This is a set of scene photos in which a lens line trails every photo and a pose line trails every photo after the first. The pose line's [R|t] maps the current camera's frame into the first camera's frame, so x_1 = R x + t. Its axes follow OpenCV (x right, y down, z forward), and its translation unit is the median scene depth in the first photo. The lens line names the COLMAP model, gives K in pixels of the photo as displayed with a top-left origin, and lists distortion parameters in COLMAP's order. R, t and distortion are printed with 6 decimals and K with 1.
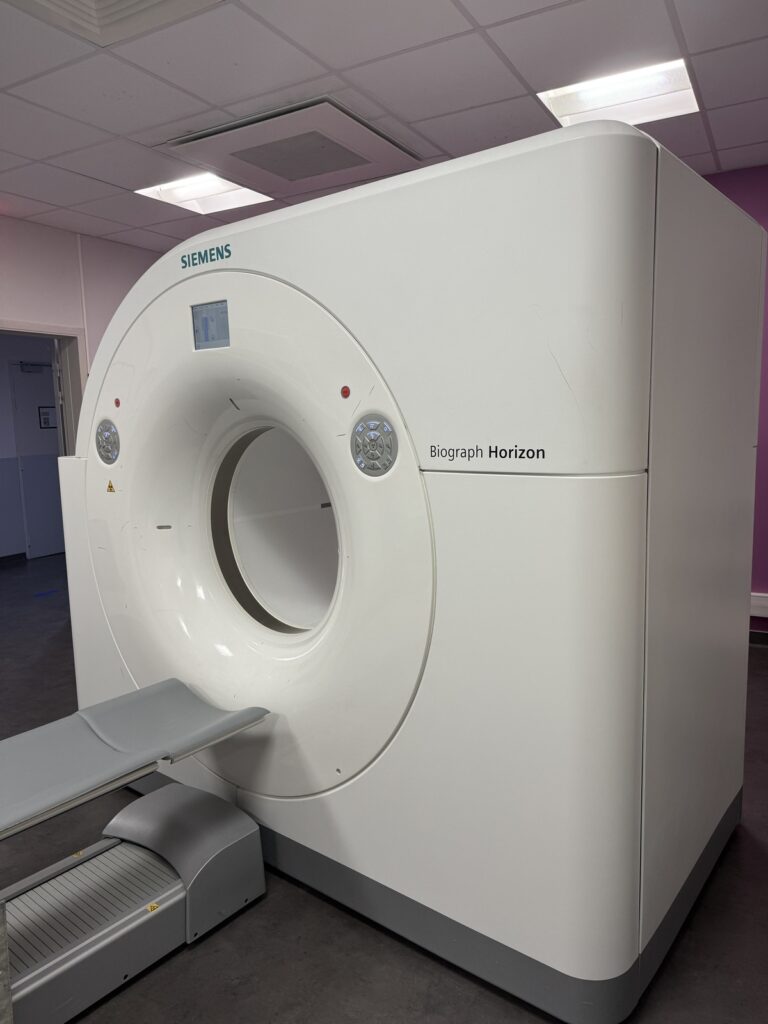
lens RADIAL K [[710.4, 0, 384.0], [0, 710.4, 512.0], [0, 0, 1]] dist [0.139066, -0.202799]
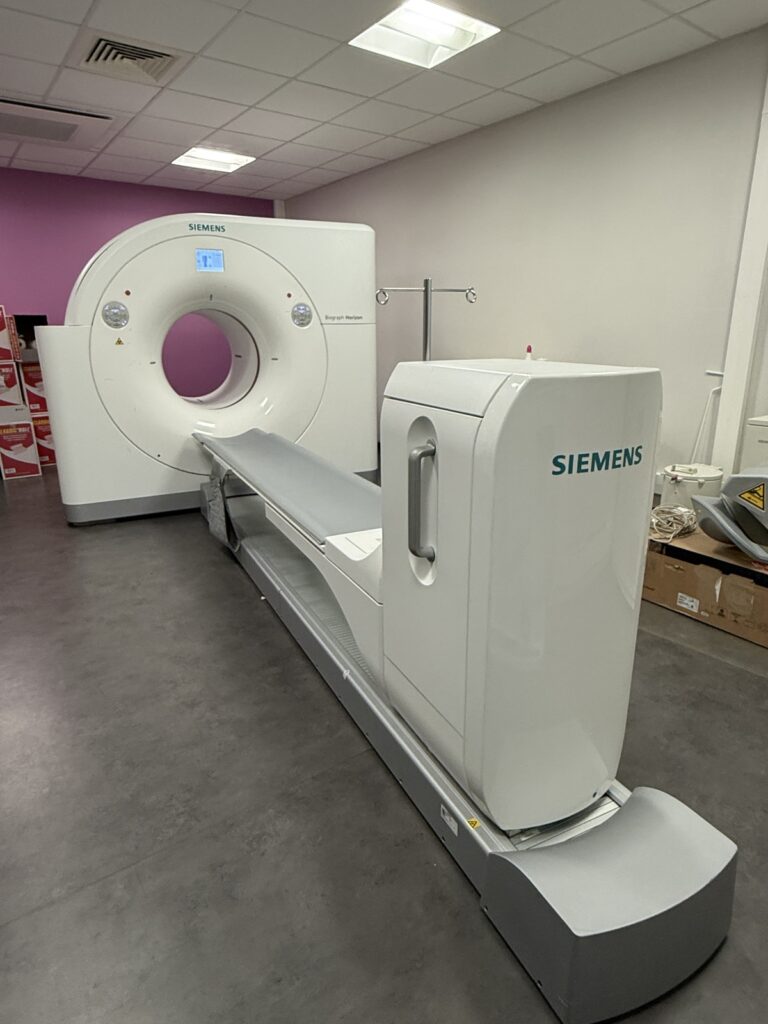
lens RADIAL K [[610.0, 0, 384.0], [0, 610.0, 512.0], [0, 0, 1]] dist [-0.003372, 0.000706]
pose [[0.416719, -0.239144, 0.877015, -1.850606], [0.120568, 0.970792, 0.207427, 0.169619], [-0.901004, 0.019301, 0.433380, -0.279307]]
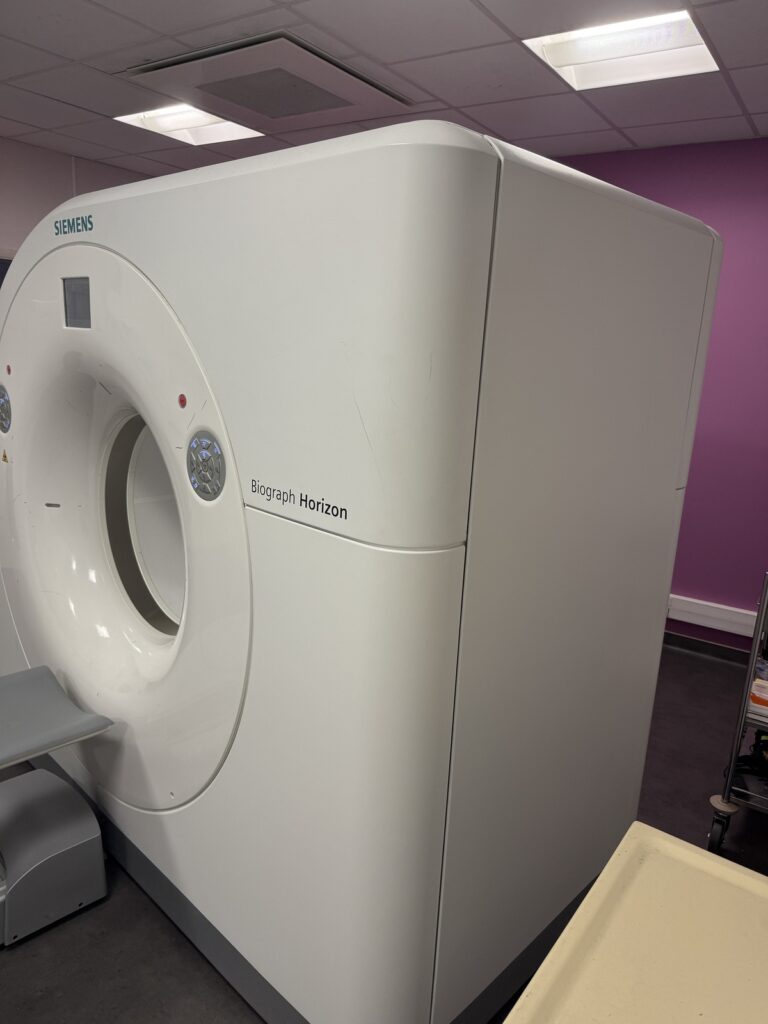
lens RADIAL K [[722.6, 0, 387.4], [0, 722.6, 514.8], [0, 0, 1]] dist [0.041076, -0.035634]
pose [[0.992941, 0.098232, -0.066465, 0.233188], [-0.091439, 0.990927, 0.098503, -0.120739], [0.075538, -0.091730, 0.992915, 0.096847]]
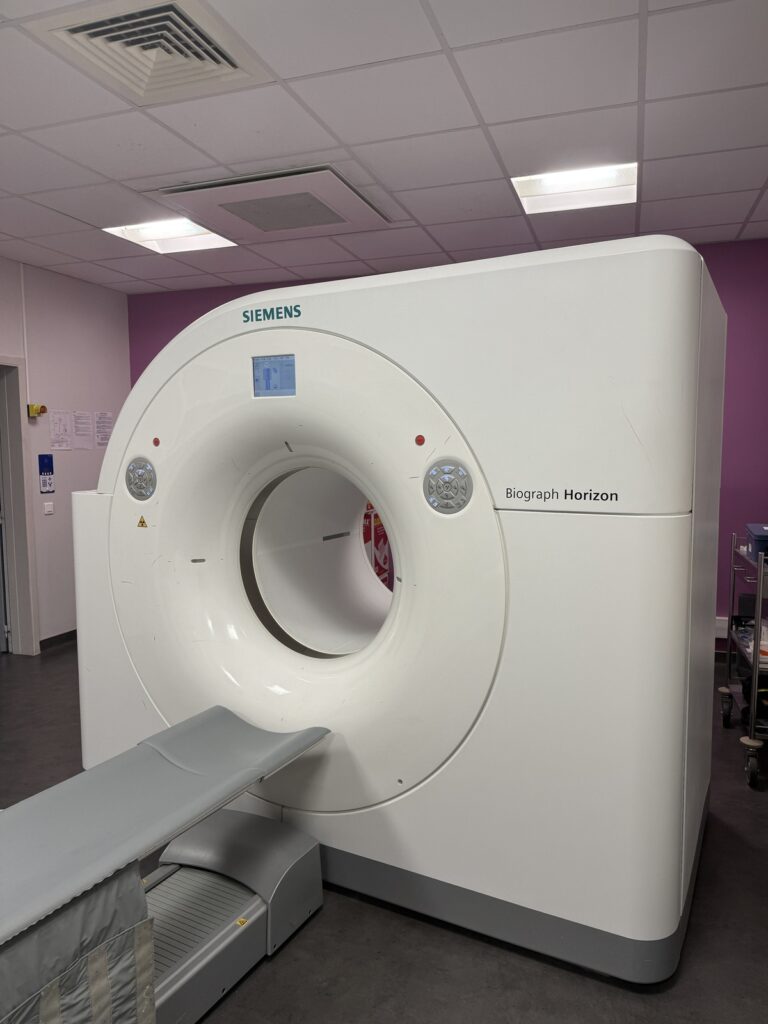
lens RADIAL K [[710.4, 0, 384.0], [0, 710.4, 512.0], [0, 0, 1]] dist [0.139066, -0.202799]
pose [[0.983987, 0.001981, 0.178231, -0.269676], [0.005856, 0.999039, -0.043432, -0.003604], [-0.178146, 0.043780, 0.983030, -0.090065]]
